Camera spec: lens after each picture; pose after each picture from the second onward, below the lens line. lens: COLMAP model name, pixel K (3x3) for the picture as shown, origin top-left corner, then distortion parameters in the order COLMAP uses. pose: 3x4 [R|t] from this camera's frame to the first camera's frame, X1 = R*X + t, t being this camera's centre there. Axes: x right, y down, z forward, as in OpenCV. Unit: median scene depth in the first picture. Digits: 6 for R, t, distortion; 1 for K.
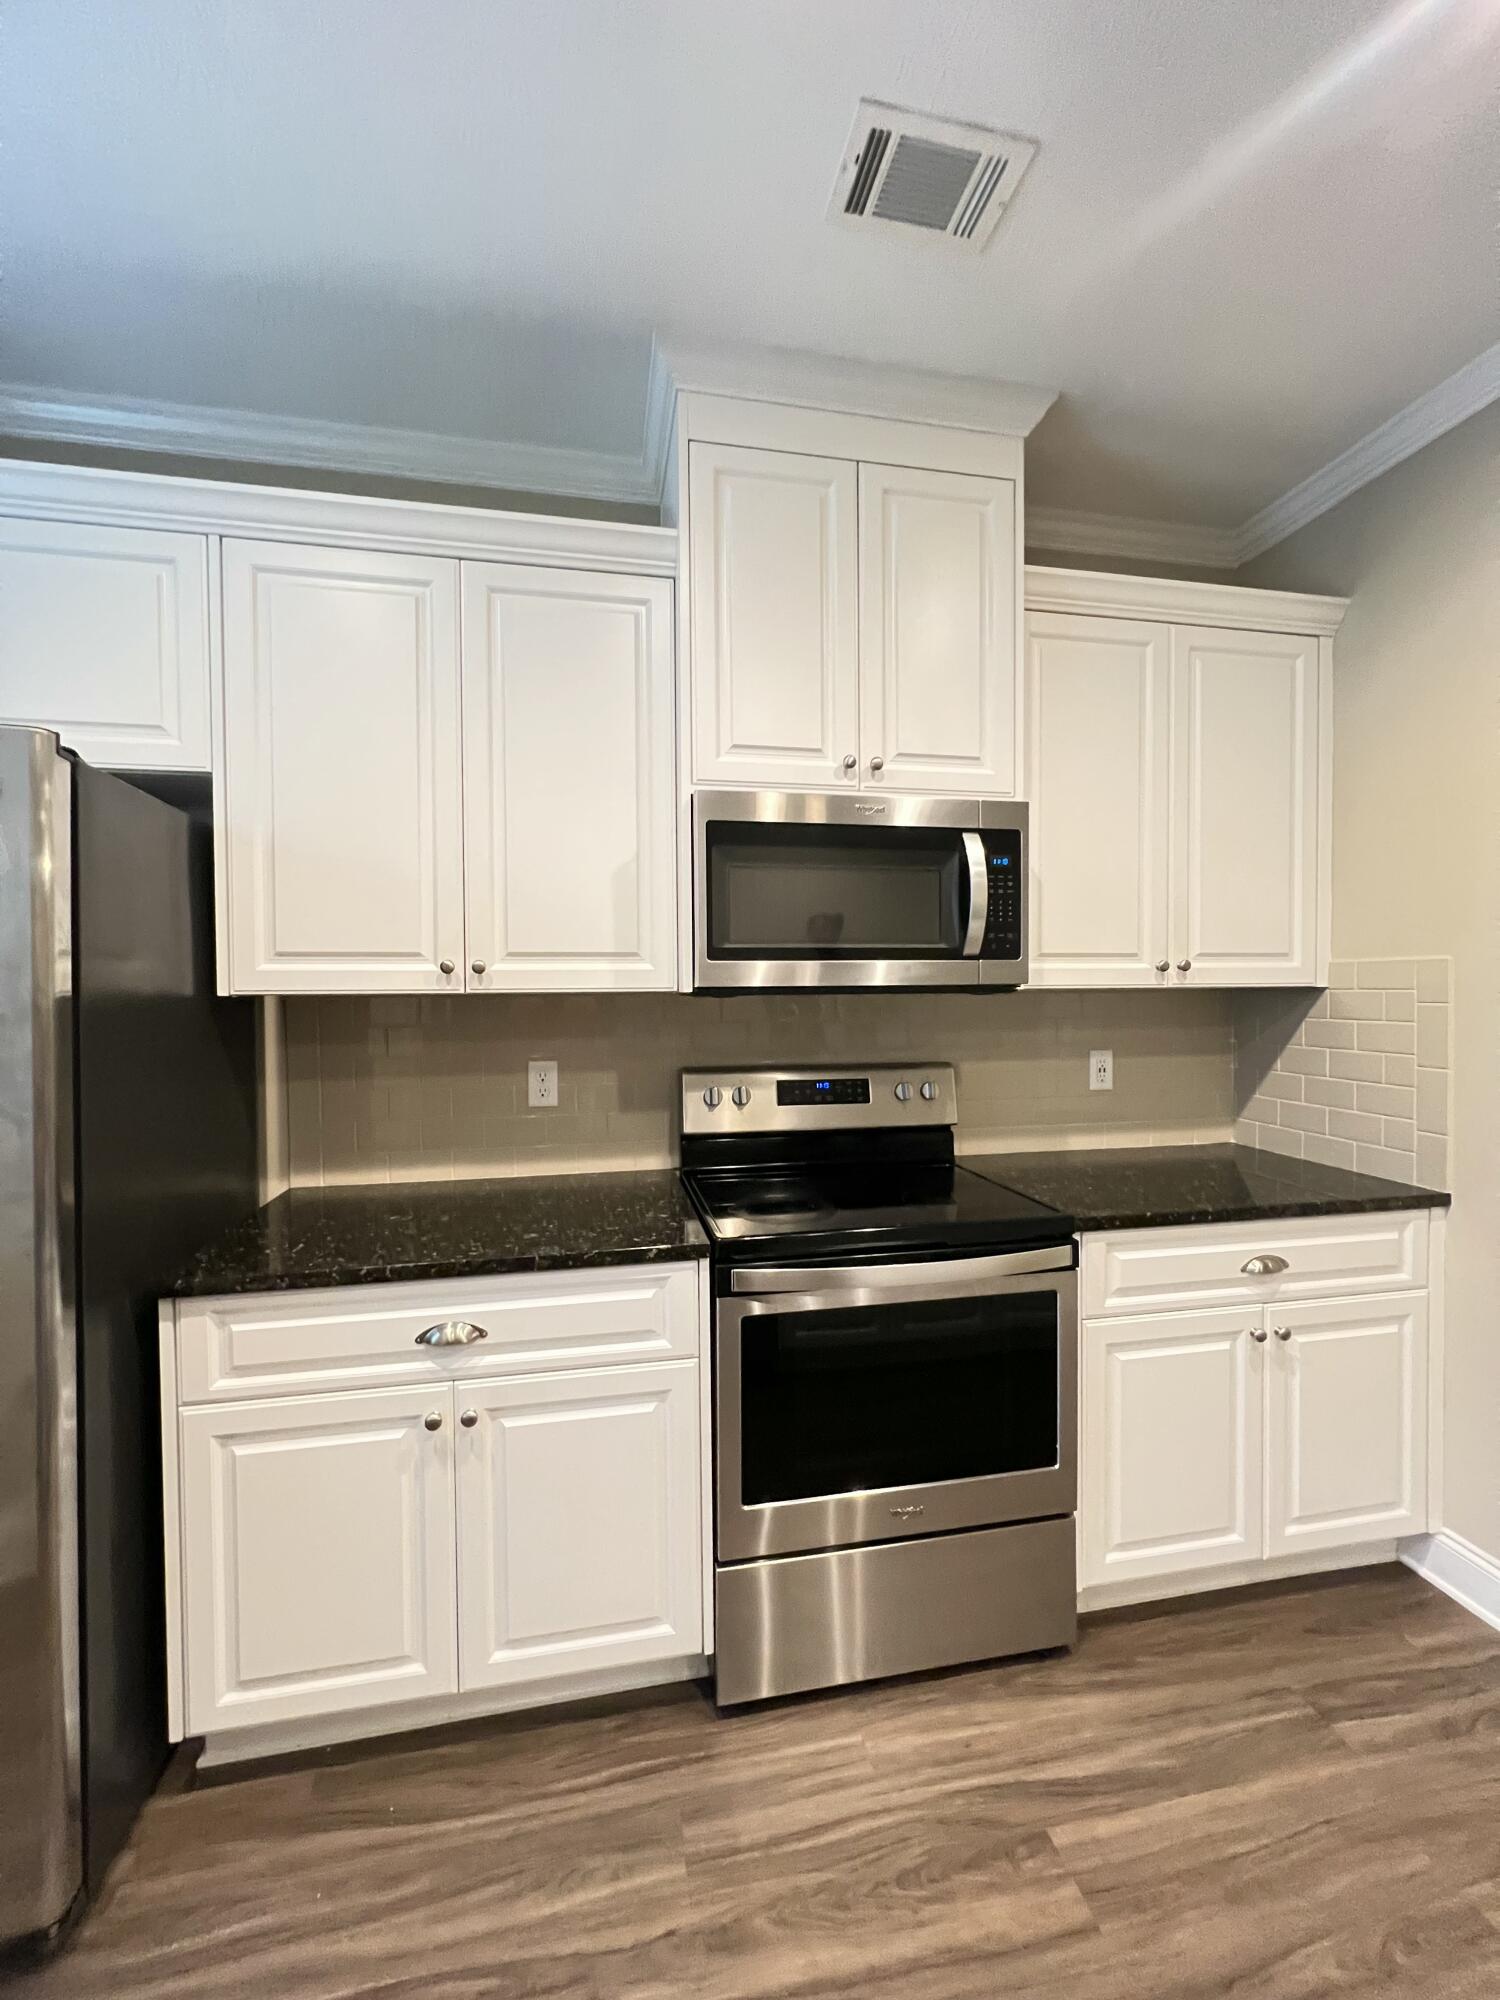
lens RADIAL K [[806.5, 0, 746.5], [0, 806.5, 999.3], [0, 0, 1]] dist [-0.000912, 0.000002]
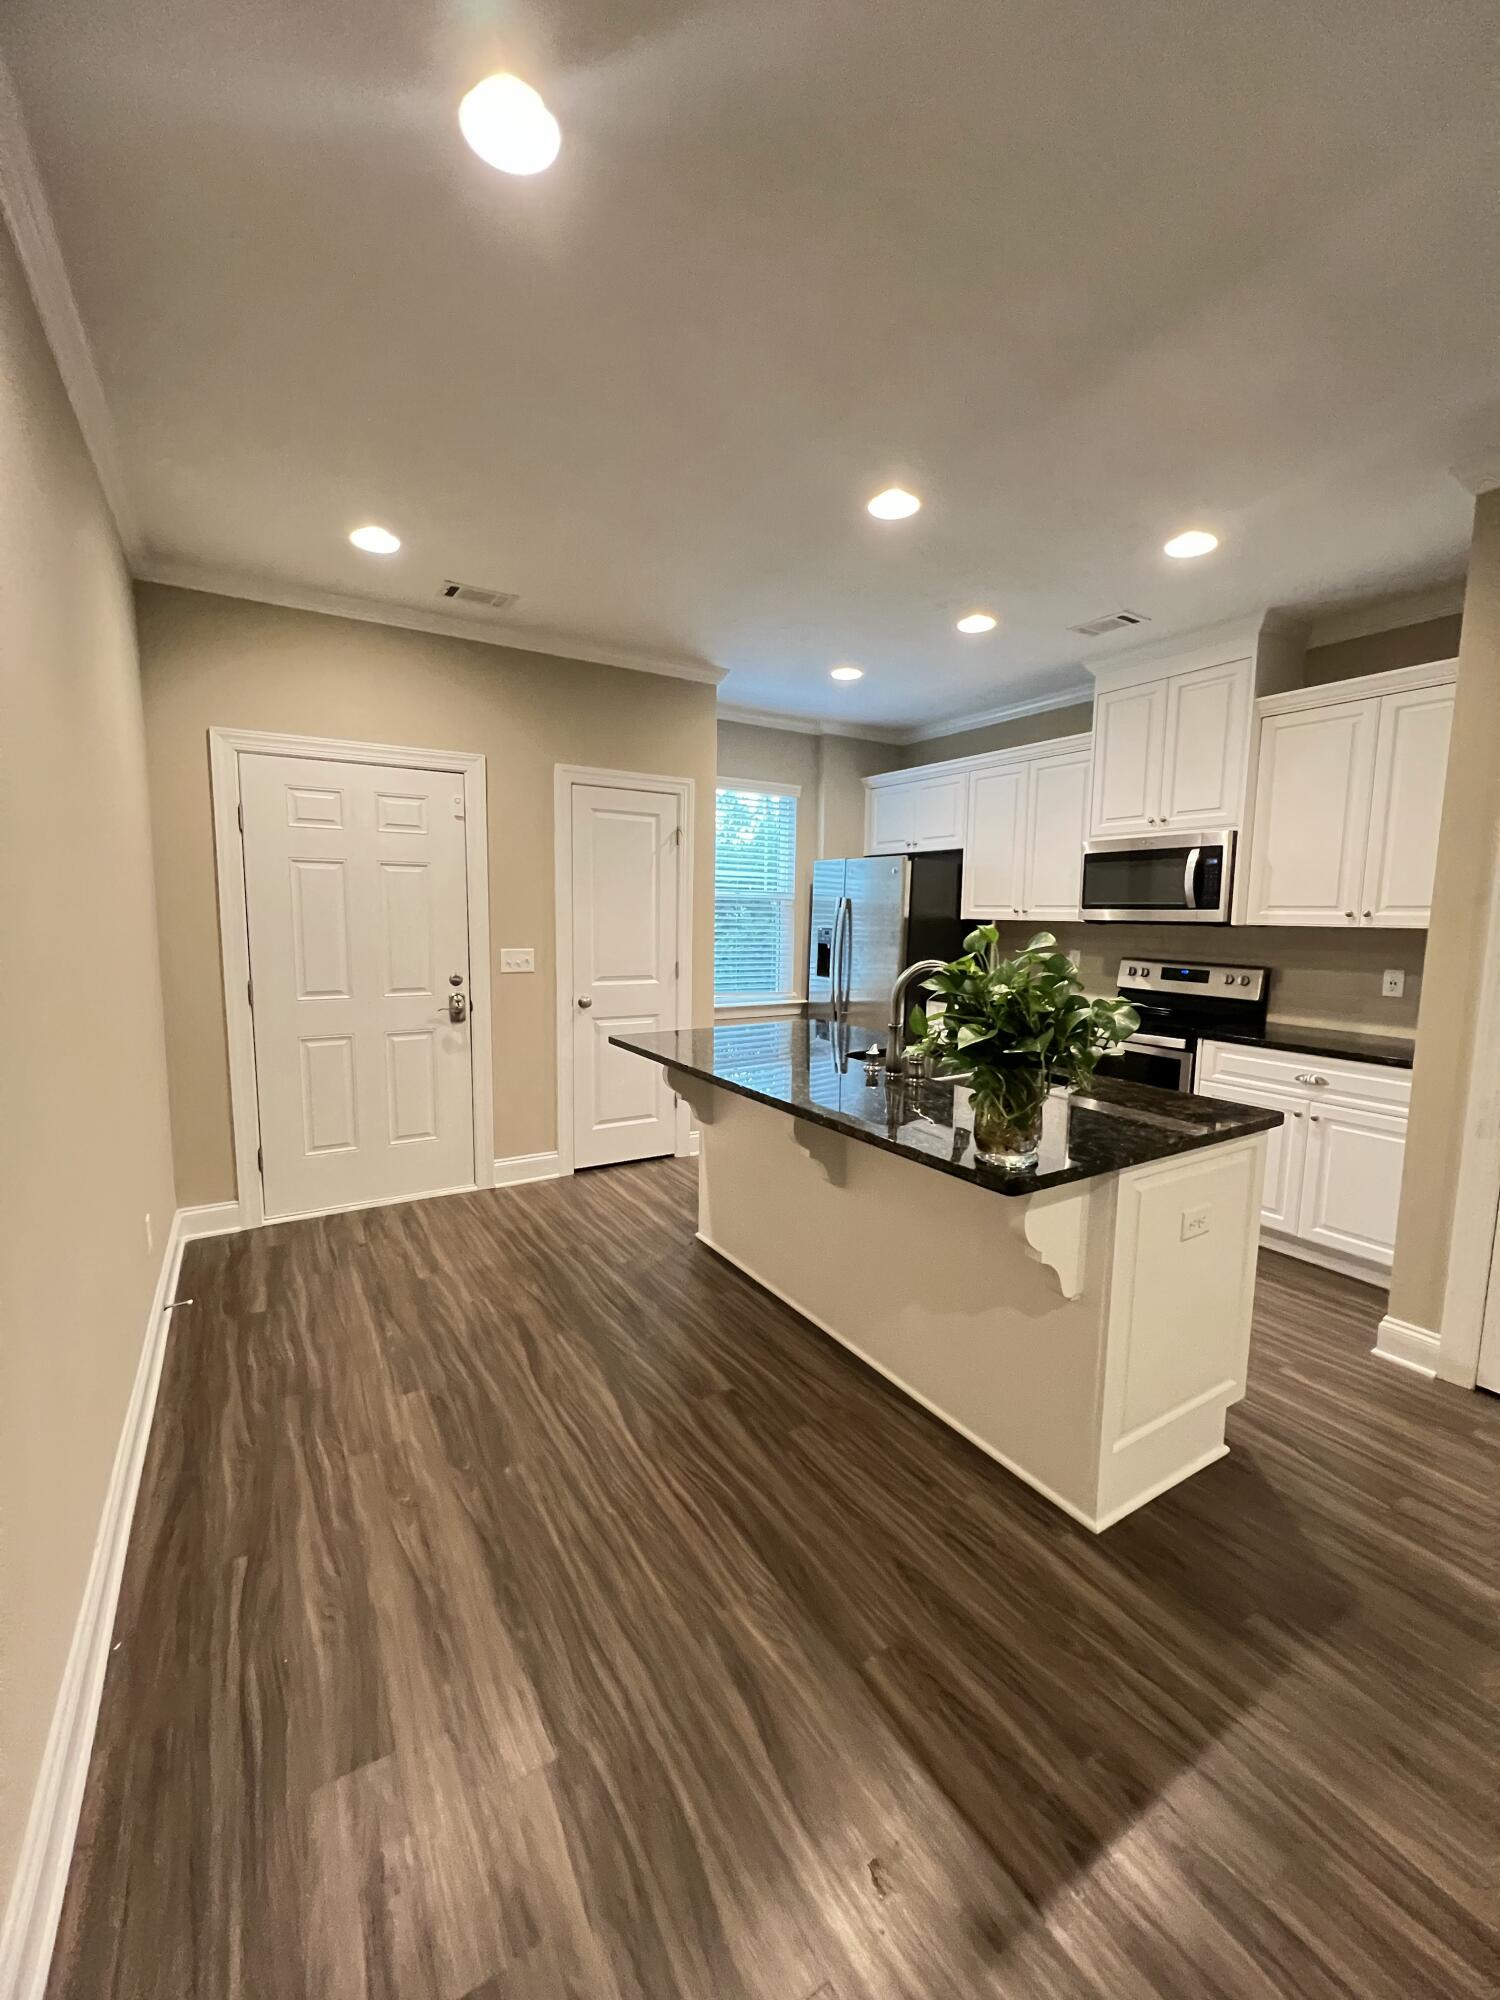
lens RADIAL K [[806.5, 0, 747.2], [0, 806.5, 1000.6], [0, 0, 1]] dist [-0.000912, 0.000002]
pose [[0.354526, 0.115623, -0.927870, 1.798879], [-0.029627, 0.993216, 0.112446, -0.015010], [0.934577, -0.012375, 0.355547, -0.813516]]
